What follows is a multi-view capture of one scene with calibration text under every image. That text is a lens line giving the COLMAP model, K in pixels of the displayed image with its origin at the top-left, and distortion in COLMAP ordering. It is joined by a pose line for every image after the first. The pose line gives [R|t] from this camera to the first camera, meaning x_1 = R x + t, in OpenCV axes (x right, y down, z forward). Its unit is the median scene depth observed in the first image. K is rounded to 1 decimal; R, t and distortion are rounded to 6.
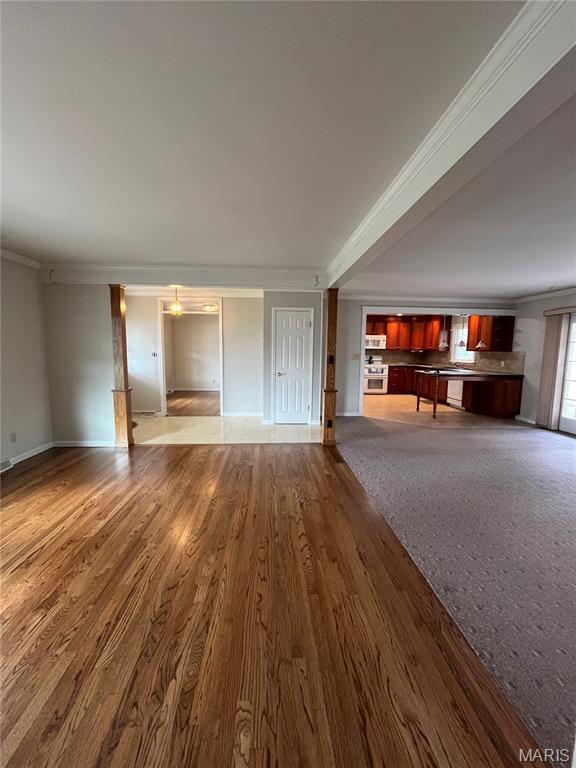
lens RADIAL K [[310.3, 0, 286.2], [0, 310.3, 383.1], [0, 0, 1]] dist [-0.005300, 0.000018]
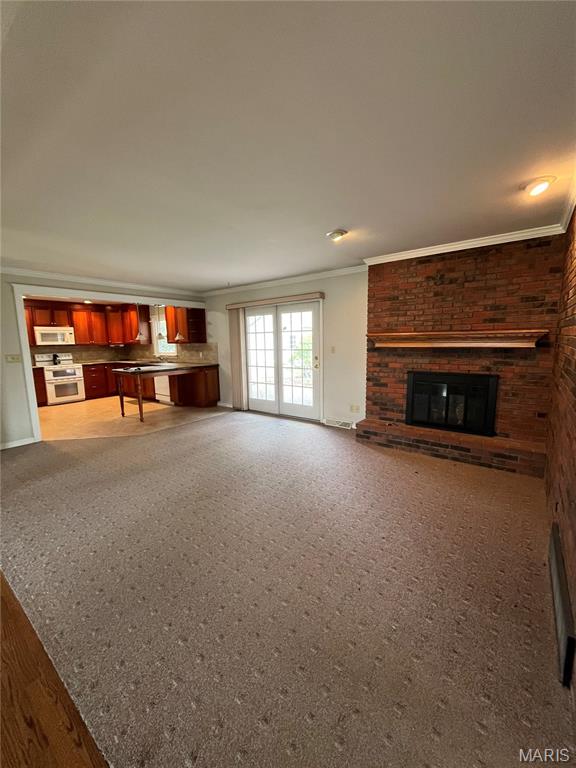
lens RADIAL K [[310.3, 0, 284.8], [0, 310.3, 383.3], [0, 0, 1]] dist [-0.005300, 0.000018]
pose [[0.652698, -0.131108, 0.746187, 0.112239], [0.112357, 0.990772, 0.075803, -0.017531], [-0.749240, 0.034363, 0.661406, 0.123904]]
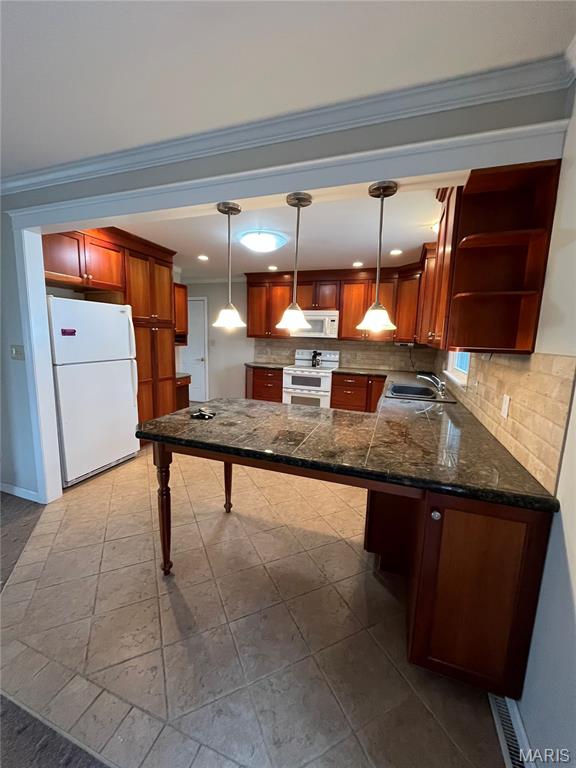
lens RADIAL K [[310.3, 0, 288.2], [0, 310.3, 381.5], [0, 0, 1]] dist [-0.005300, 0.000018]
pose [[0.917673, 0.077428, -0.389719, 0.767218], [-0.066653, 0.996929, 0.041119, -0.095544], [0.391706, -0.011758, 0.920015, 0.876722]]
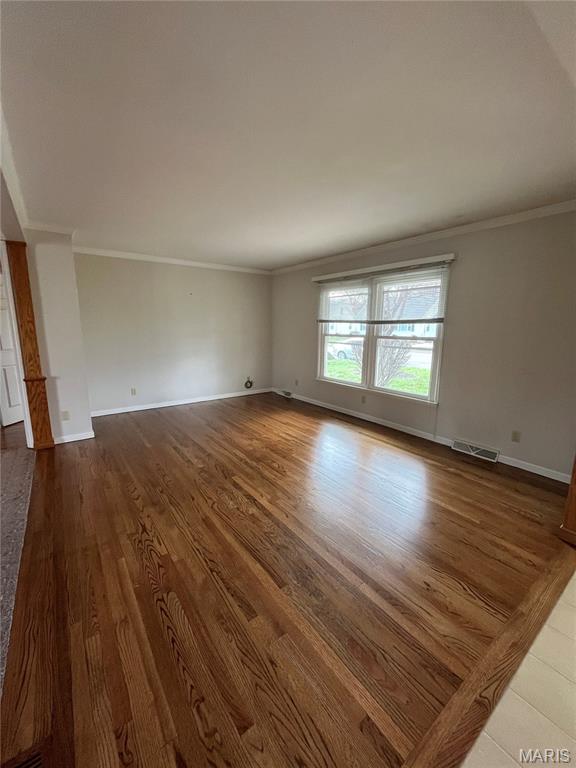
lens RADIAL K [[310.3, 0, 287.8], [0, 310.3, 382.1], [0, 0, 1]] dist [-0.005300, 0.000018]
pose [[-0.836475, 0.077539, -0.542492, 0.068435], [-0.080395, 0.961865, 0.261441, -0.092675], [0.542076, 0.262303, -0.798342, 0.837183]]
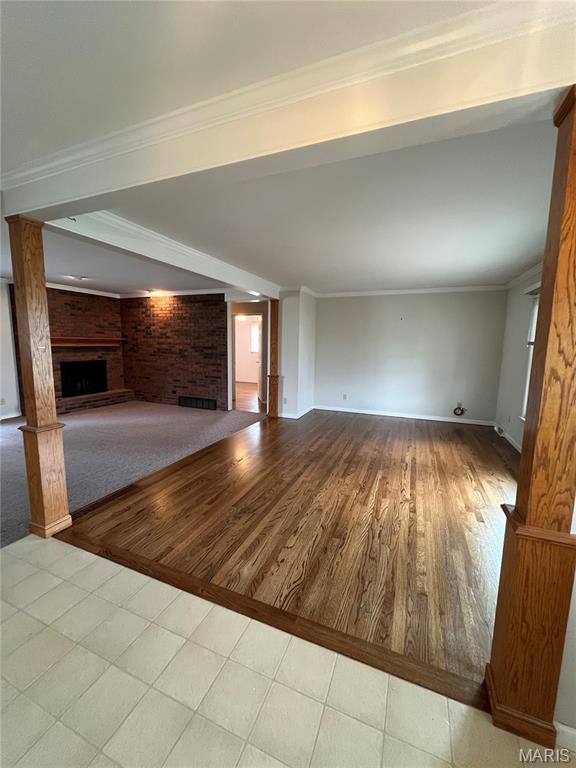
lens RADIAL K [[310.3, 0, 286.2], [0, 310.3, 383.8], [0, 0, 1]] dist [-0.005300, 0.000018]
pose [[-0.900731, -0.083907, 0.426196, -0.334560], [0.021193, 0.971509, 0.236054, -0.122822], [-0.433860, 0.221654, -0.873290, 0.990777]]
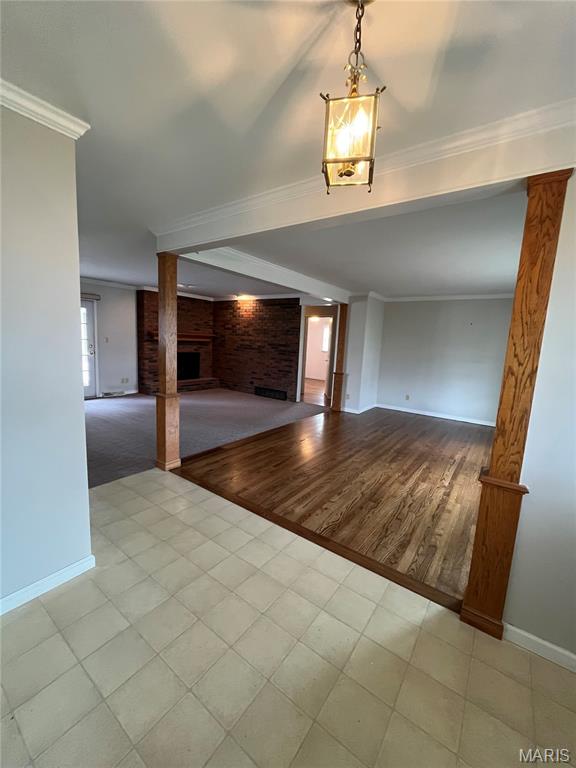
lens RADIAL K [[310.3, 0, 285.3], [0, 310.3, 384.4], [0, 0, 1]] dist [-0.005300, 0.000018]
pose [[-0.771223, -0.141330, 0.620677, -0.414714], [0.011333, 0.971839, 0.235372, -0.134891], [-0.636464, 0.188559, -0.747904, 1.082618]]
